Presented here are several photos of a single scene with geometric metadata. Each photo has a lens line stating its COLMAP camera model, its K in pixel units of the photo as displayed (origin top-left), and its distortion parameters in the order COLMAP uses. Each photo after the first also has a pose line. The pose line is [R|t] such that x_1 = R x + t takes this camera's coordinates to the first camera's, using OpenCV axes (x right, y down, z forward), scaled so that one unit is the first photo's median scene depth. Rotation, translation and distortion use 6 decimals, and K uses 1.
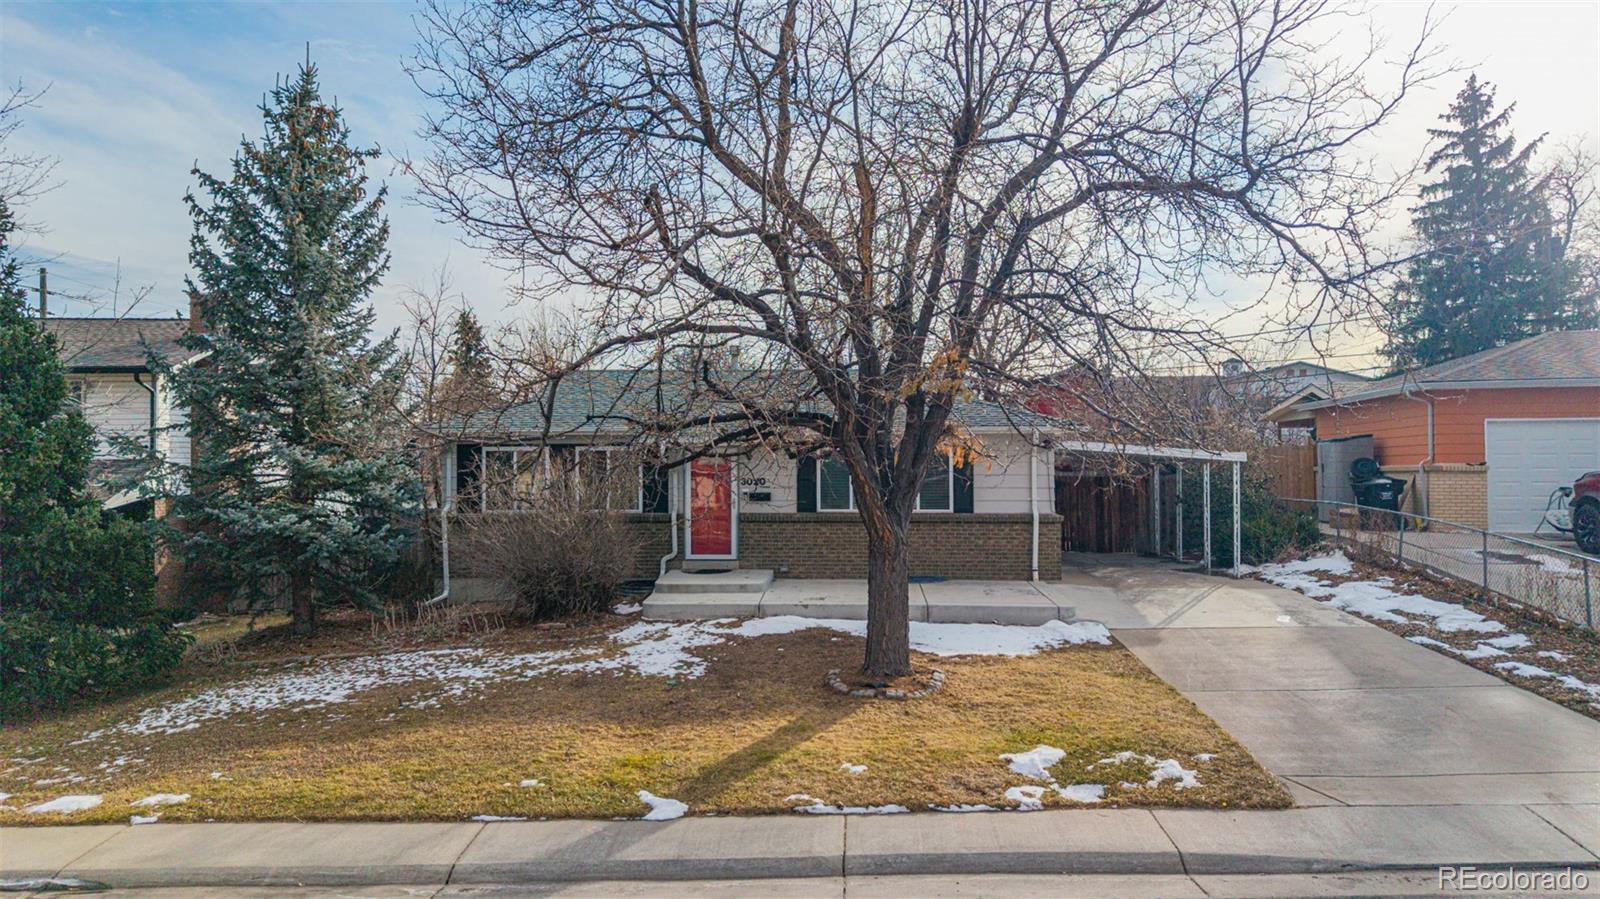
lens RADIAL K [[1083.9, 0, 798.8], [0, 1083.9, 448.4], [0, 0, 1]] dist [0.025690, -0.027463]
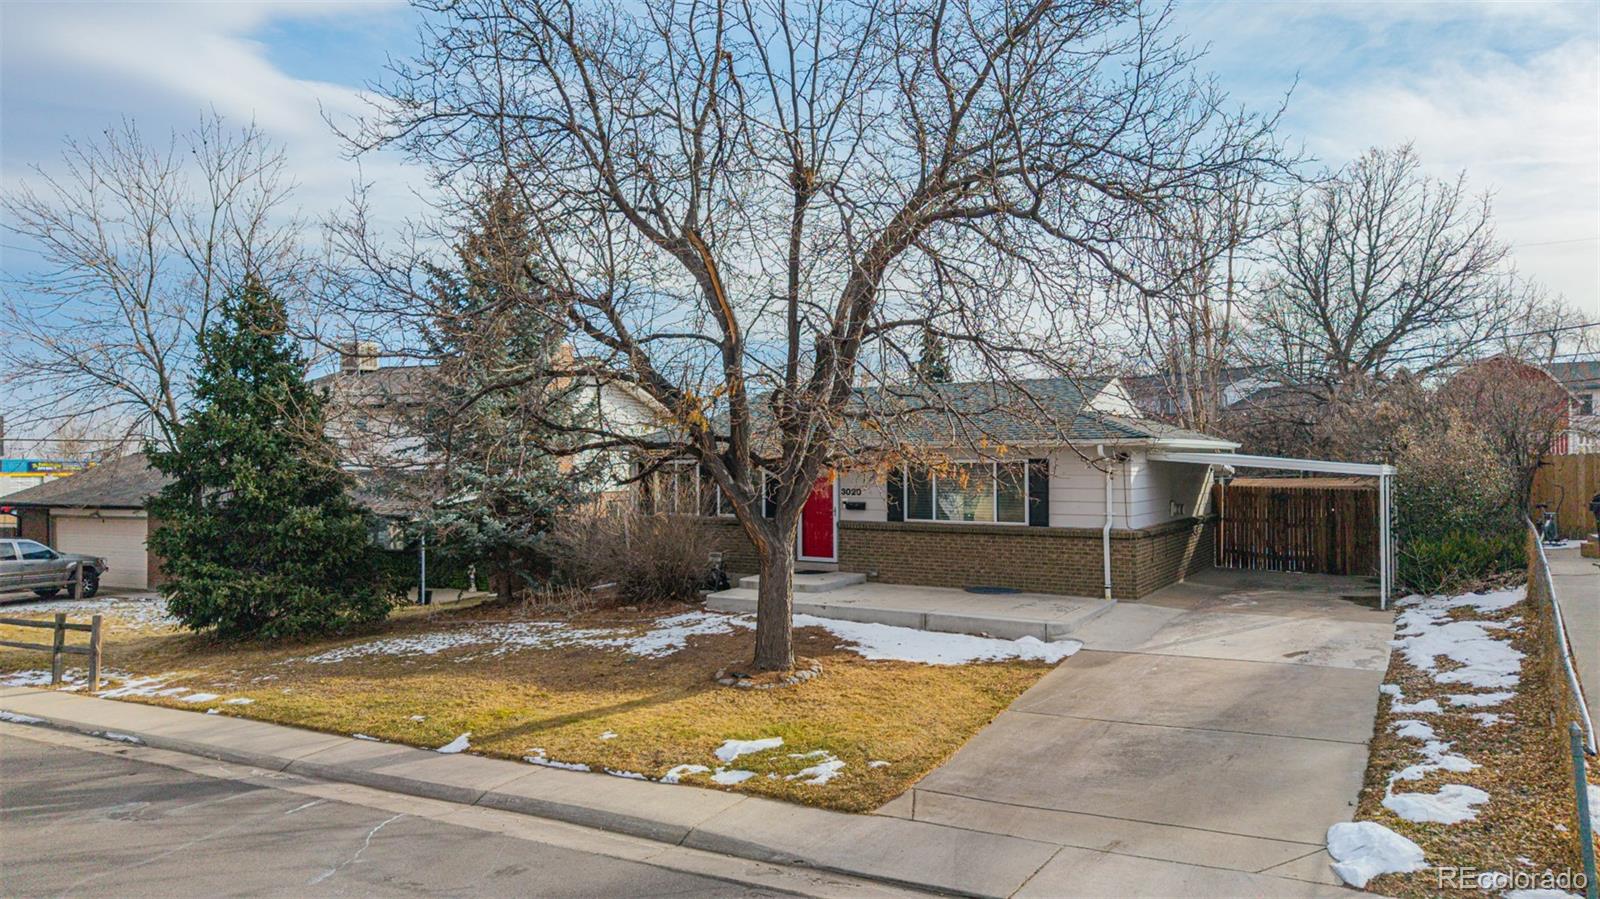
lens RADIAL K [[1083.9, 0, 795.2], [0, 1083.9, 444.7], [0, 0, 1]] dist [0.025690, -0.027463]
pose [[0.880474, -0.007769, -0.474030, 0.471390], [0.006410, 0.999969, -0.004483, -0.013530], [0.474051, 0.000908, 0.880497, 0.018259]]
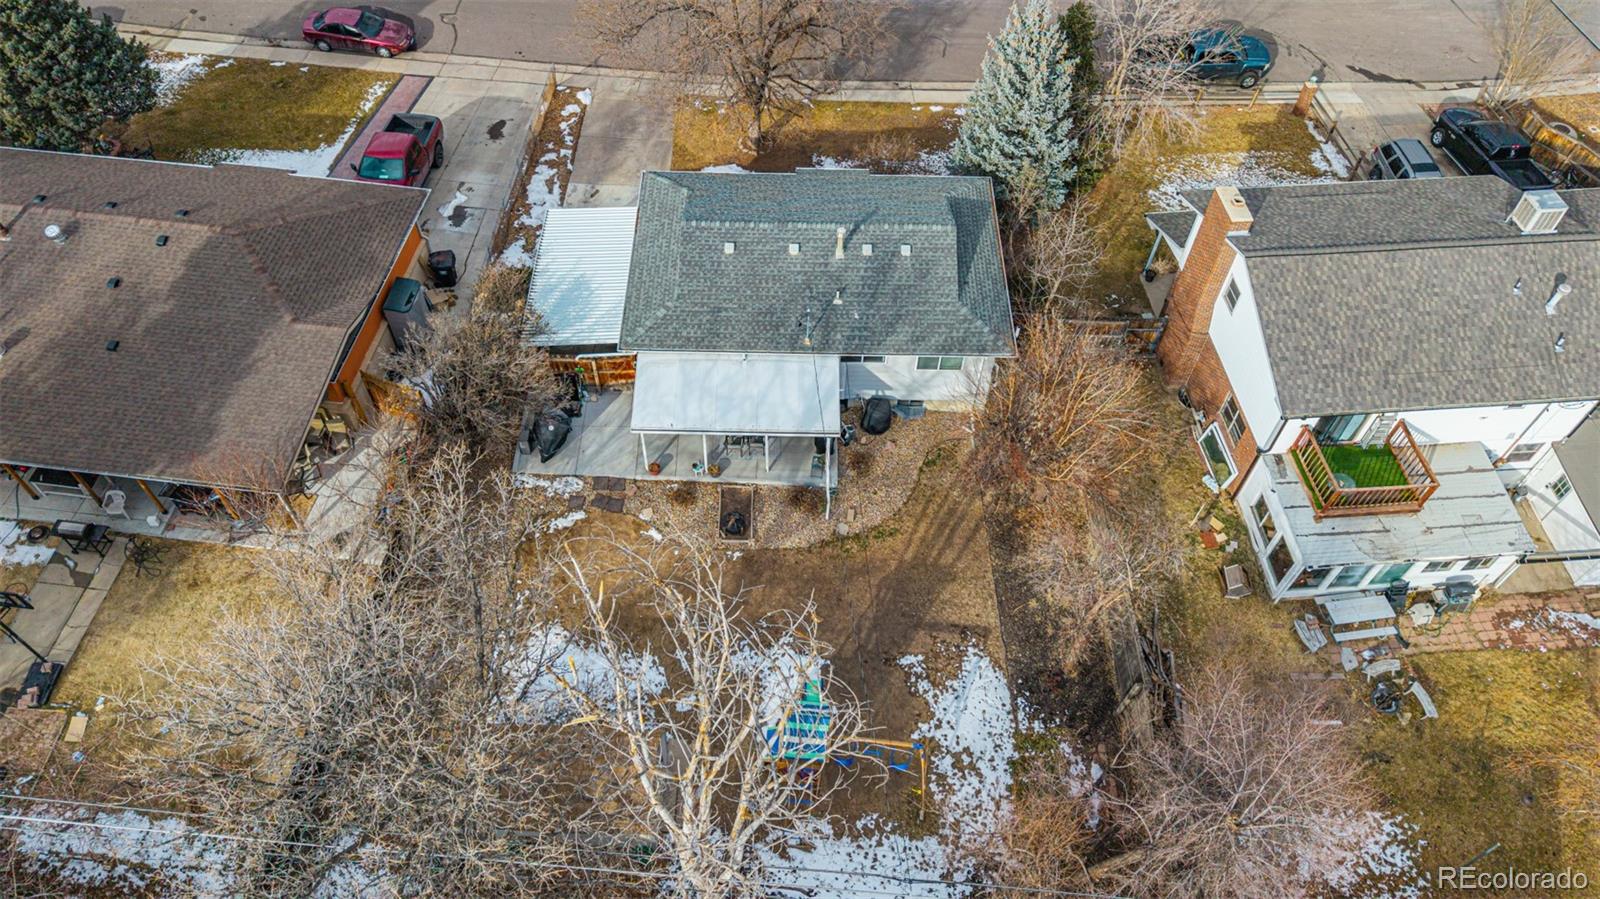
lens RADIAL K [[1083.9, 0, 792.3], [0, 1083.9, 455.3], [0, 0, 1]] dist [0.025690, -0.027463]
pose [[-0.998974, 0.023430, -0.038768, 0.088269], [-0.015786, 0.622112, 0.782769, -1.362473], [0.042458, 0.782577, -0.621104, 2.868604]]
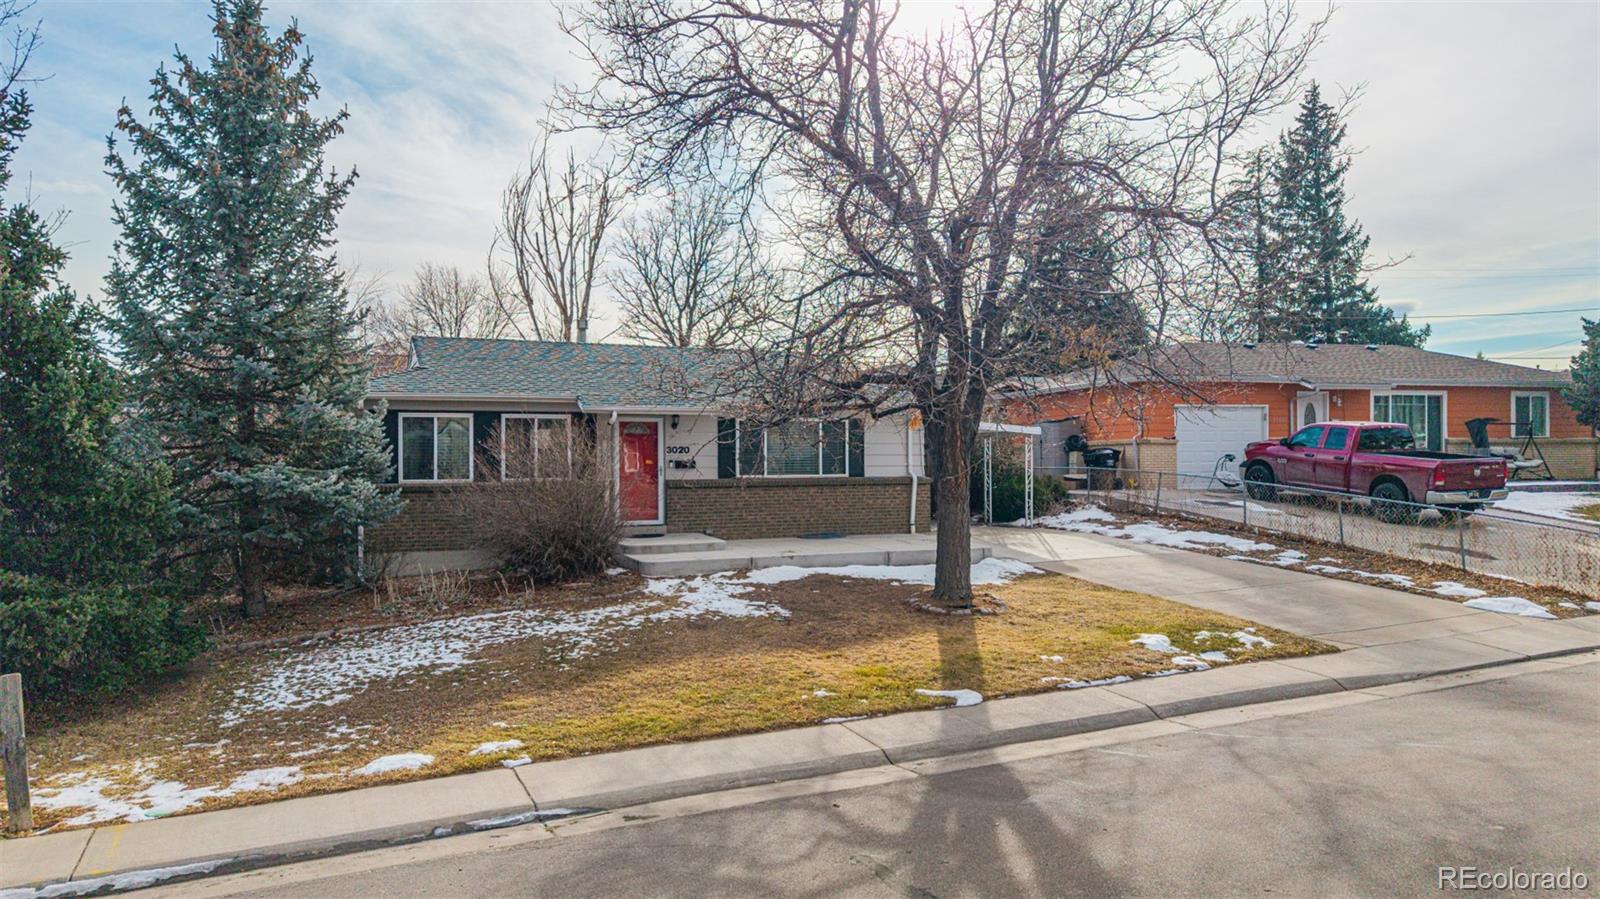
lens RADIAL K [[1083.9, 0, 790.8], [0, 1083.9, 447.9], [0, 0, 1]] dist [0.025690, -0.027463]
pose [[0.902635, 0.000474, 0.430407, -0.442430], [-0.002003, 0.999993, 0.003099, 0.028084], [-0.430402, -0.003659, 0.902630, -0.000601]]
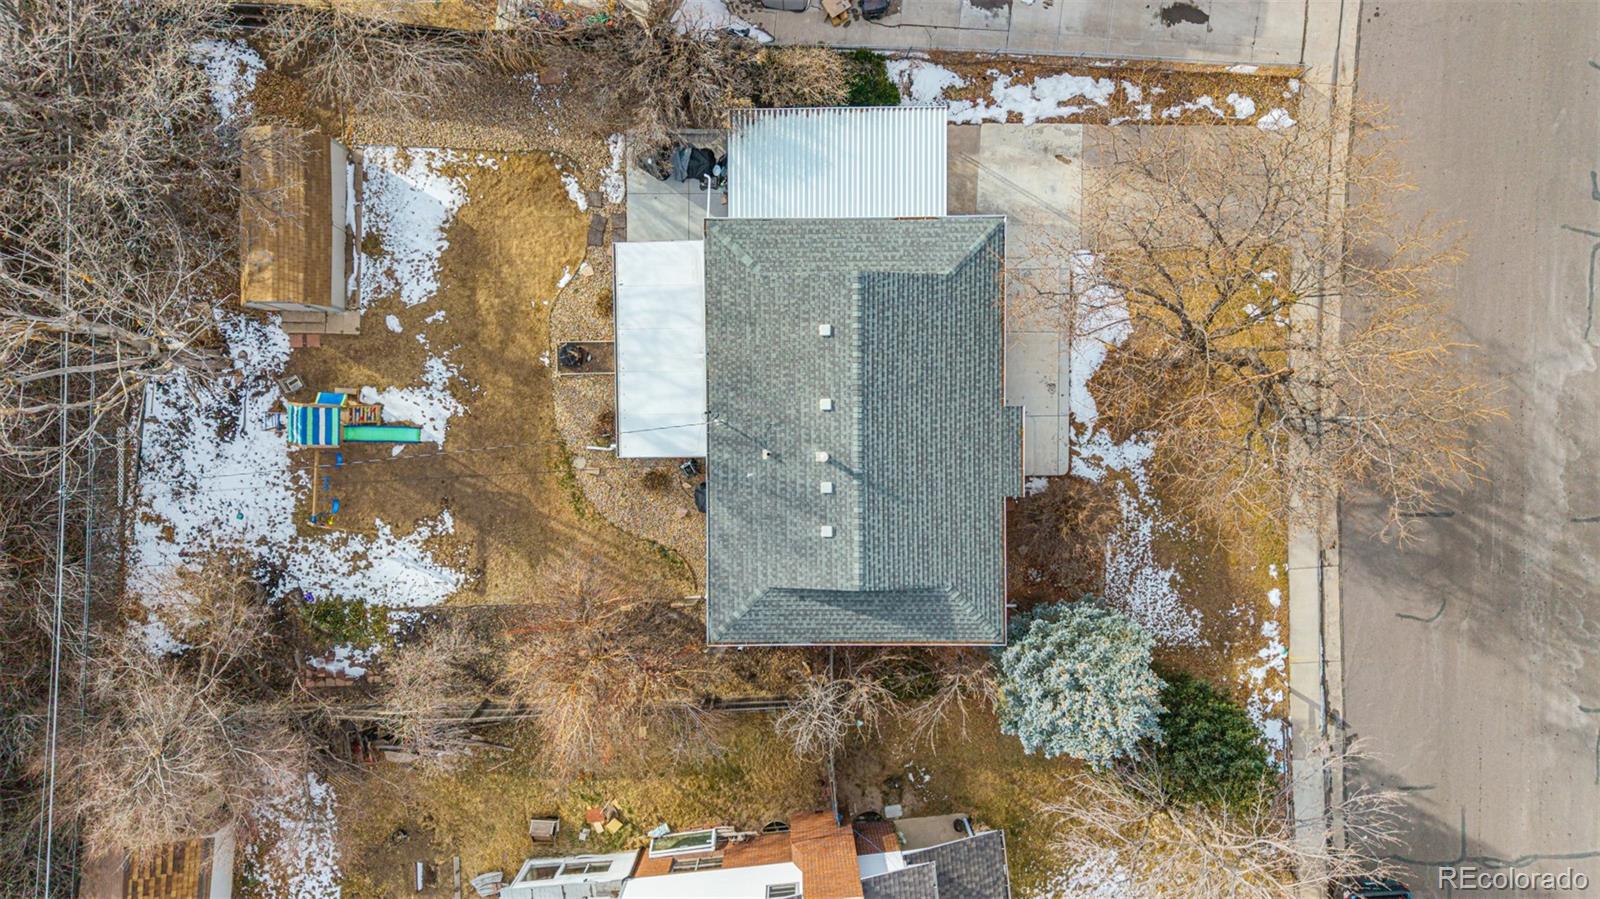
lens RADIAL K [[1083.9, 0, 779.3], [0, 1083.9, 481.5], [0, 0, 1]] dist [0.025690, -0.027463]
pose [[-0.057078, -0.997859, -0.031945, -0.060512], [-0.028556, -0.030352, 0.999131, -1.765163], [-0.997961, 0.057940, -0.026763, 1.509804]]
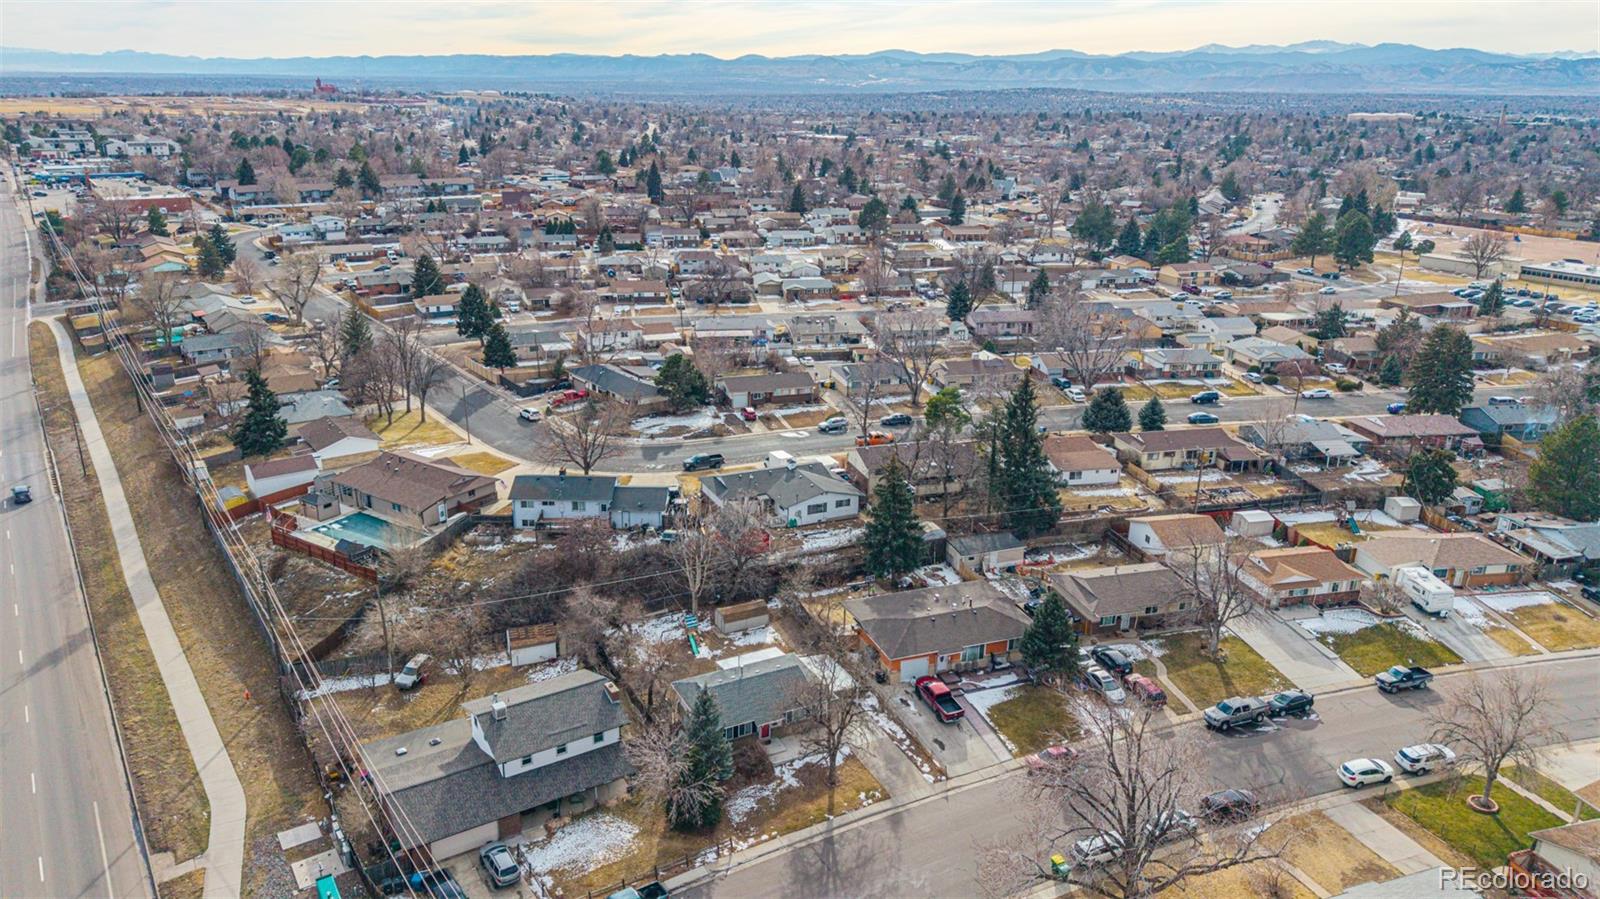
lens RADIAL K [[1083.9, 0, 790.2], [0, 1083.9, 450.3], [0, 0, 1]] dist [0.025690, -0.027463]
pose [[0.871300, -0.146797, 0.468280, -2.236484], [-0.019069, 0.943366, 0.331206, -2.936512], [-0.490380, -0.297510, 0.819156, -2.823145]]
